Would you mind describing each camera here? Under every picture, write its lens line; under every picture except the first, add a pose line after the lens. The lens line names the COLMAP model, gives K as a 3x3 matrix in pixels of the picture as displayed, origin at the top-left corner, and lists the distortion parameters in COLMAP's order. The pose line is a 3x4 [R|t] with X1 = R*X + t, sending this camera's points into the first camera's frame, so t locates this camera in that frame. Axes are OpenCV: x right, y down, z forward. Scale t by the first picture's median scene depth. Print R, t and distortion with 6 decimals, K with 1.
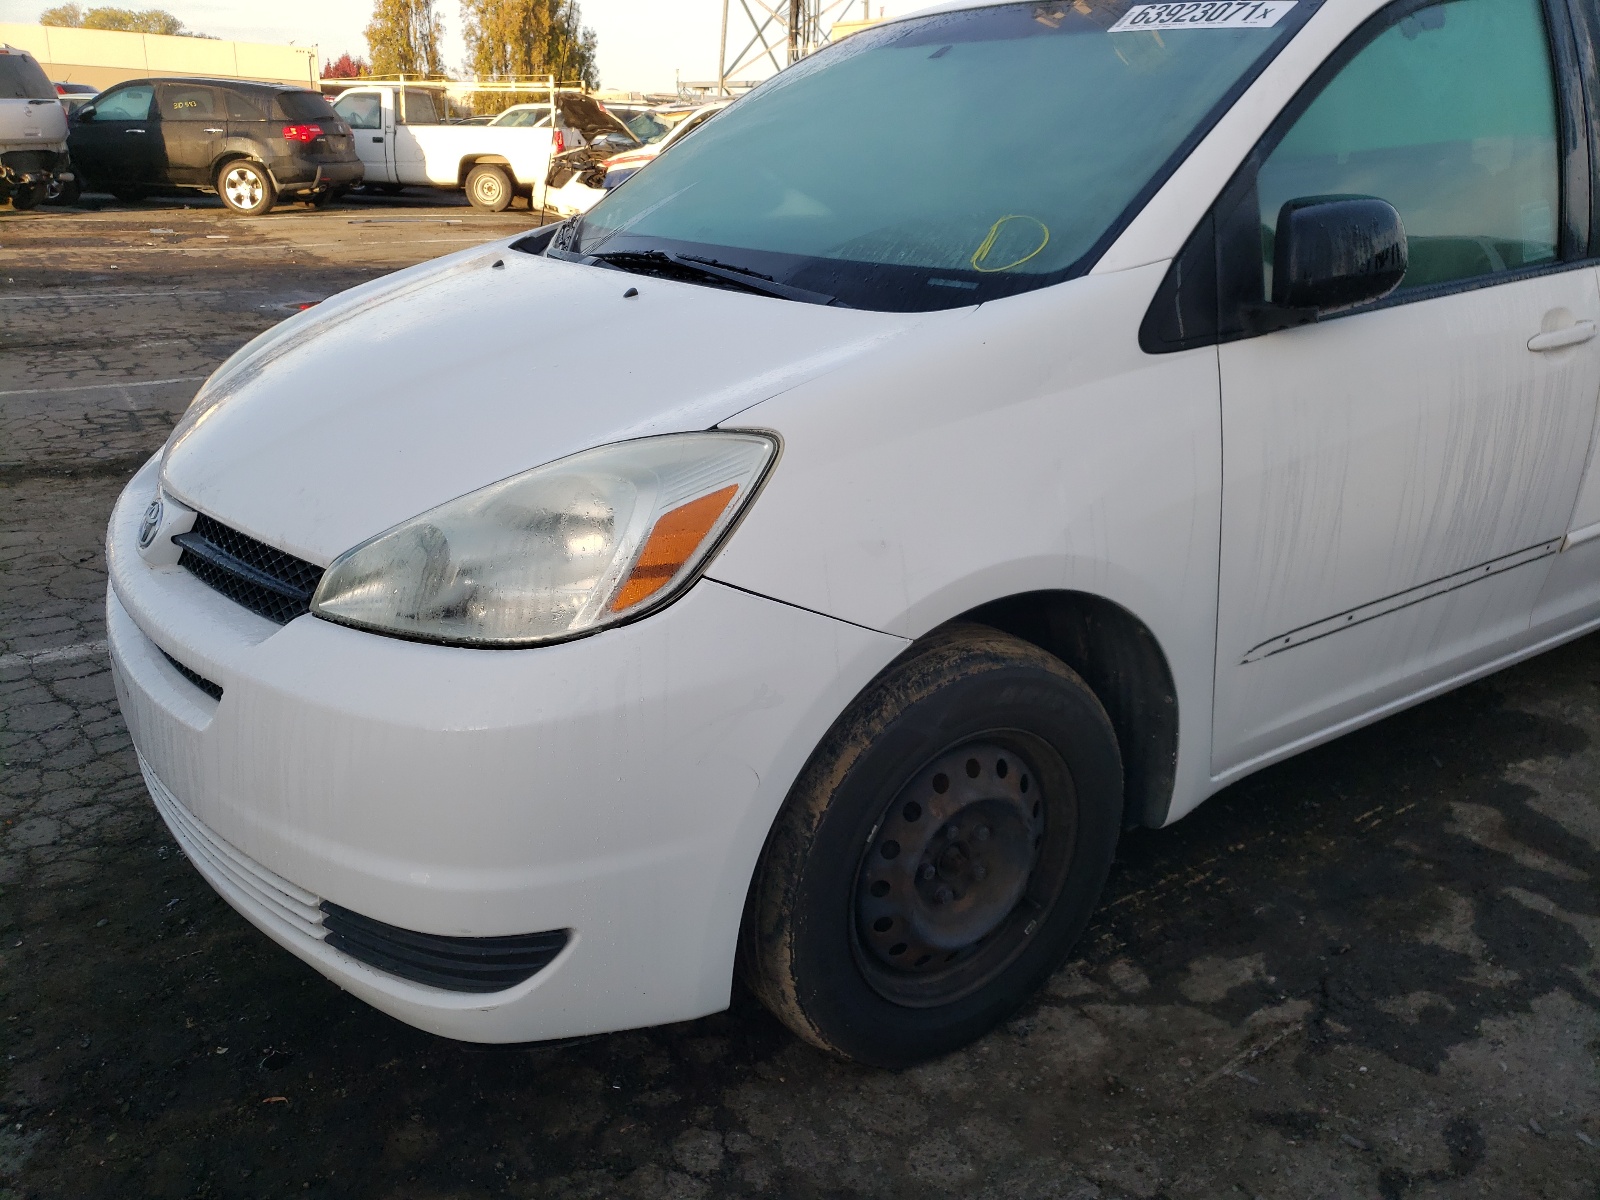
lens RADIAL K [[1225.9, 0, 798.0], [0, 1225.9, 572.1], [0, 0, 1]] dist [-0.002968, 0.049128]
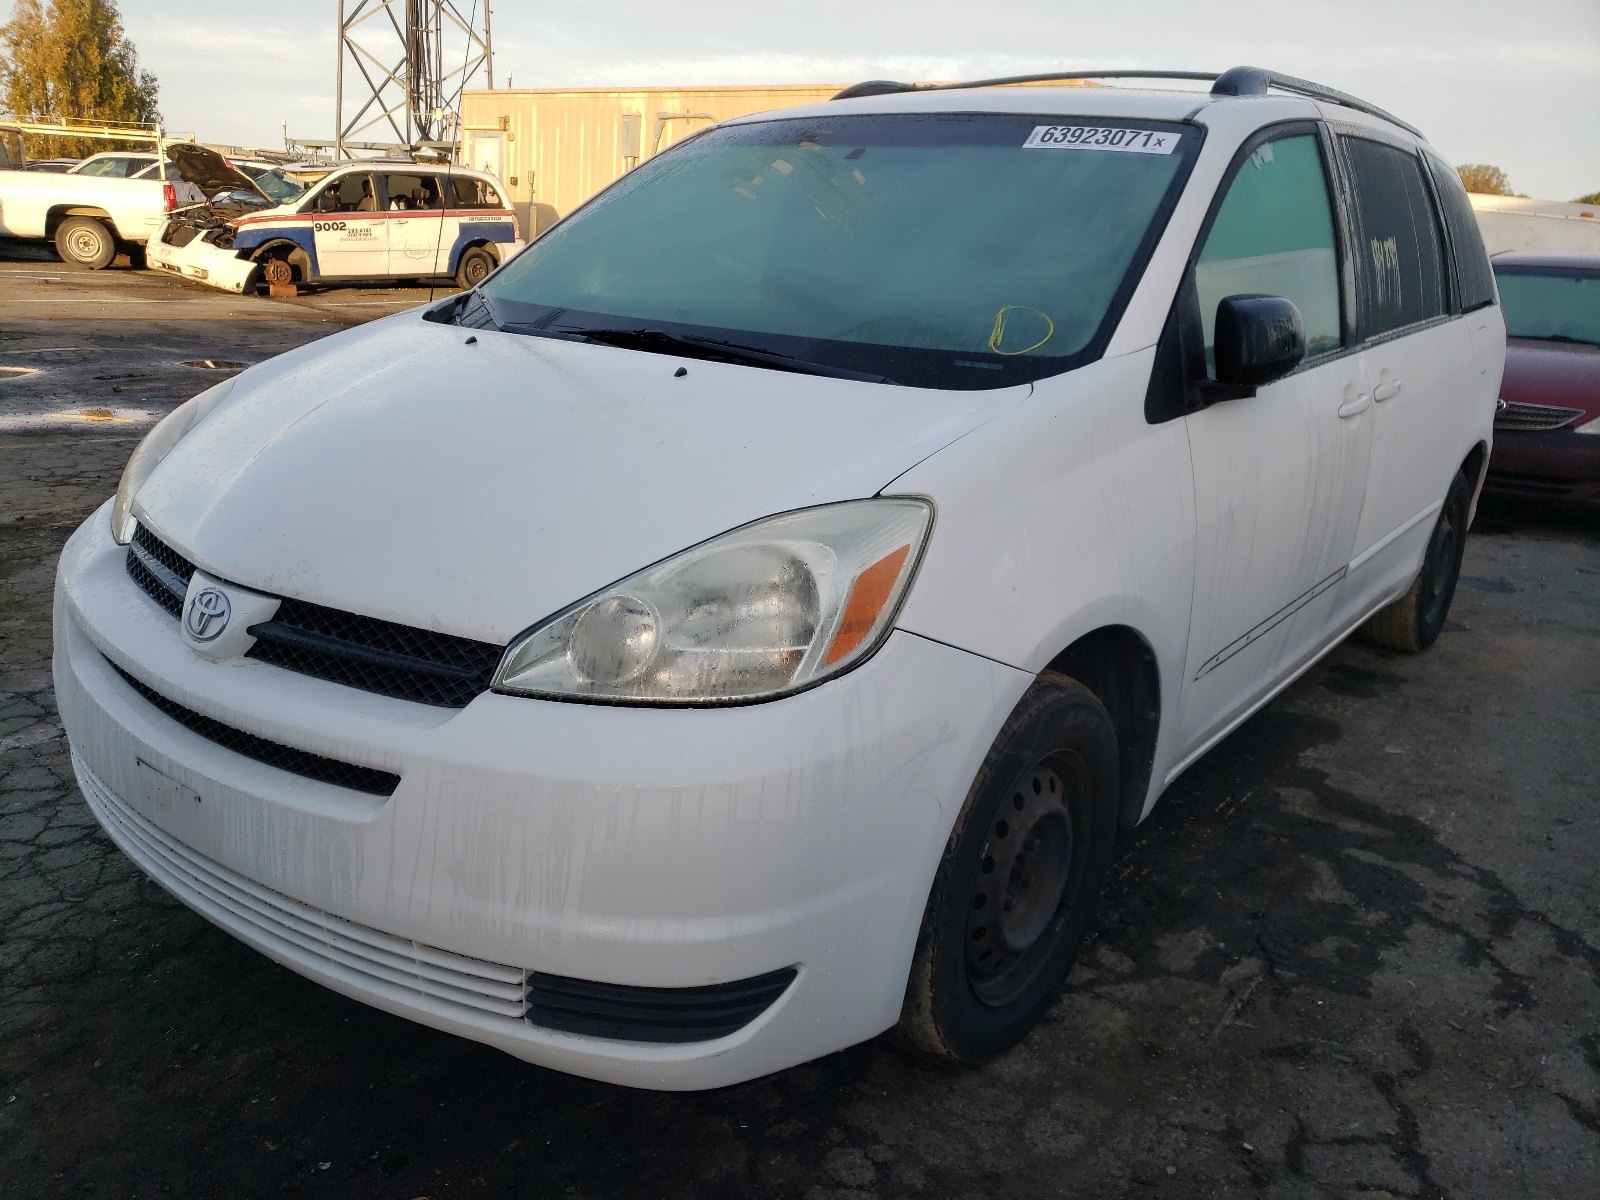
lens RADIAL K [[1206.7, 0, 800.0], [0, 1206.7, 600.0], [0, 0, 1]] dist [0.022118, 0.009758]
pose [[0.954361, -0.053322, 0.293856, -0.333243], [0.062006, 0.997869, -0.020307, -0.003701], [-0.292147, 0.037601, 0.955634, -0.016041]]
